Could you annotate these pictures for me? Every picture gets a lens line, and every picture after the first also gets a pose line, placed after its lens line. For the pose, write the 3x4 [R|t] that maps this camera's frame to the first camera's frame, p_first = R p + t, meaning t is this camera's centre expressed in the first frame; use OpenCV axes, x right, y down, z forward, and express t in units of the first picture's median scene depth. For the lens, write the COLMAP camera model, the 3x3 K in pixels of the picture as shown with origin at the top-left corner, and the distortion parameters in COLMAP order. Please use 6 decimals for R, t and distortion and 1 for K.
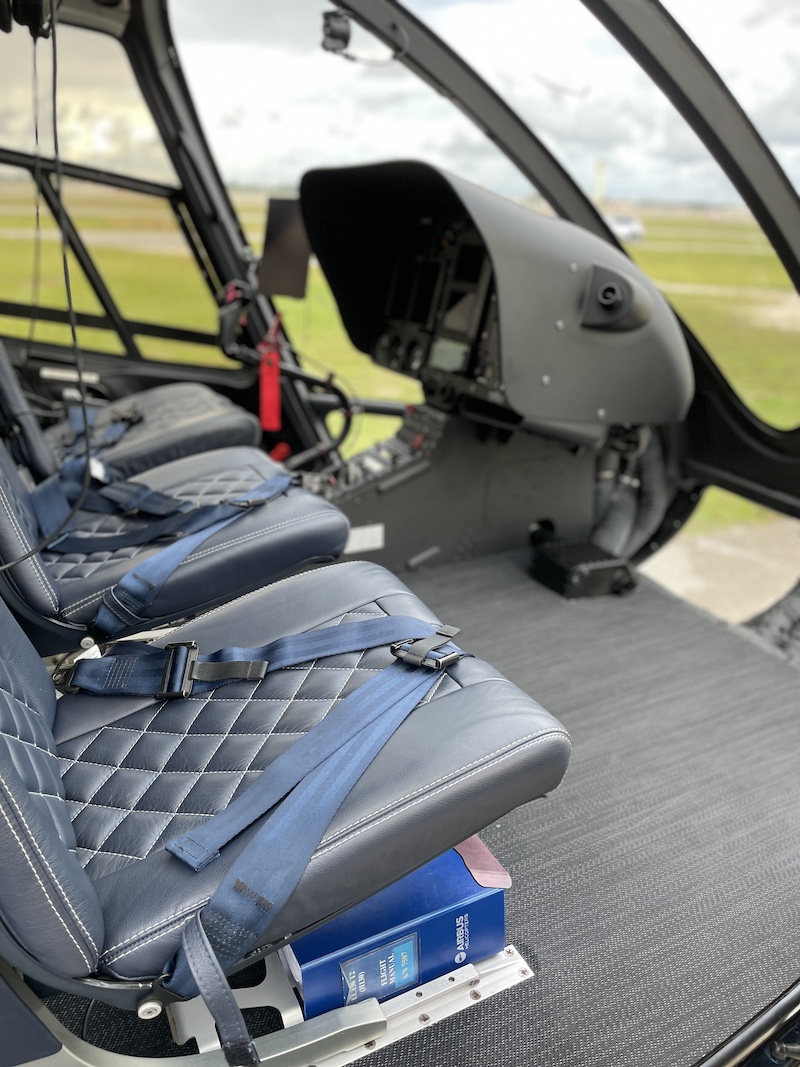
lens RADIAL K [[813.6, 0, 404.0], [0, 813.6, 533.8], [0, 0, 1]] dist [0.039514, -0.052935]
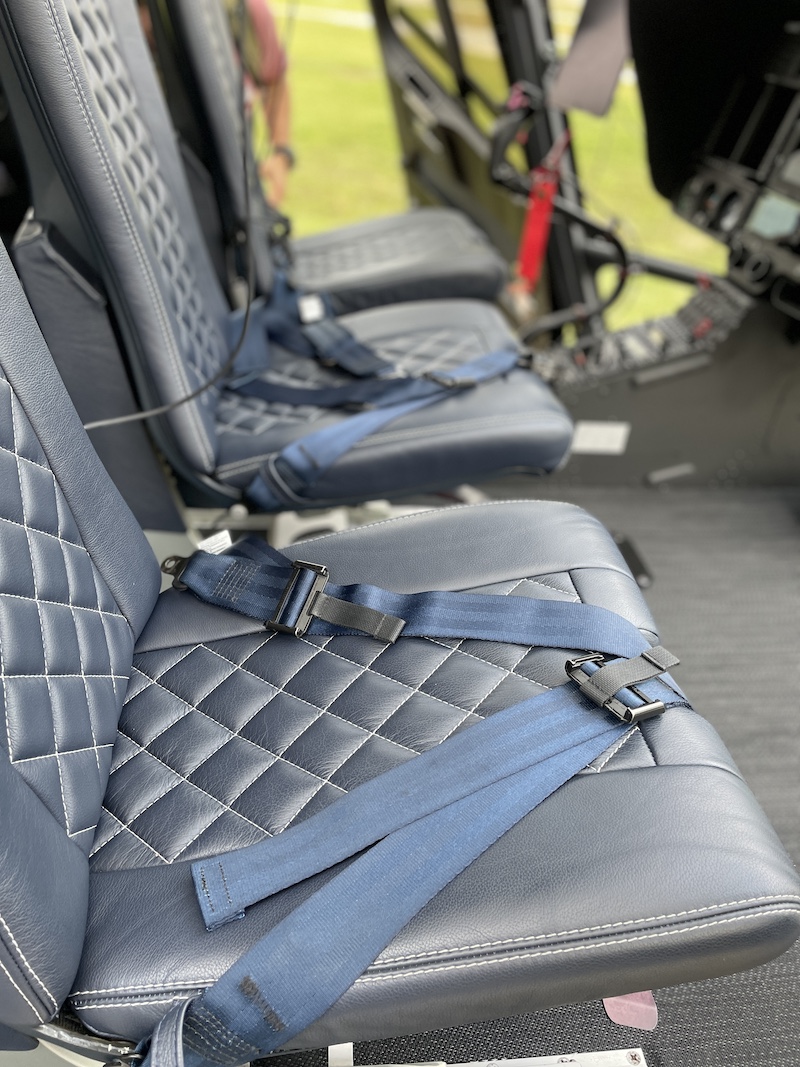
lens RADIAL K [[813.6, 0, 395.6], [0, 813.6, 536.3], [0, 0, 1]] dist [0.039514, -0.052935]
pose [[0.930792, 0.248149, -0.268417, 0.005150], [-0.191908, 0.956676, 0.218957, -0.062372], [0.311122, -0.152292, 0.938089, 0.237253]]
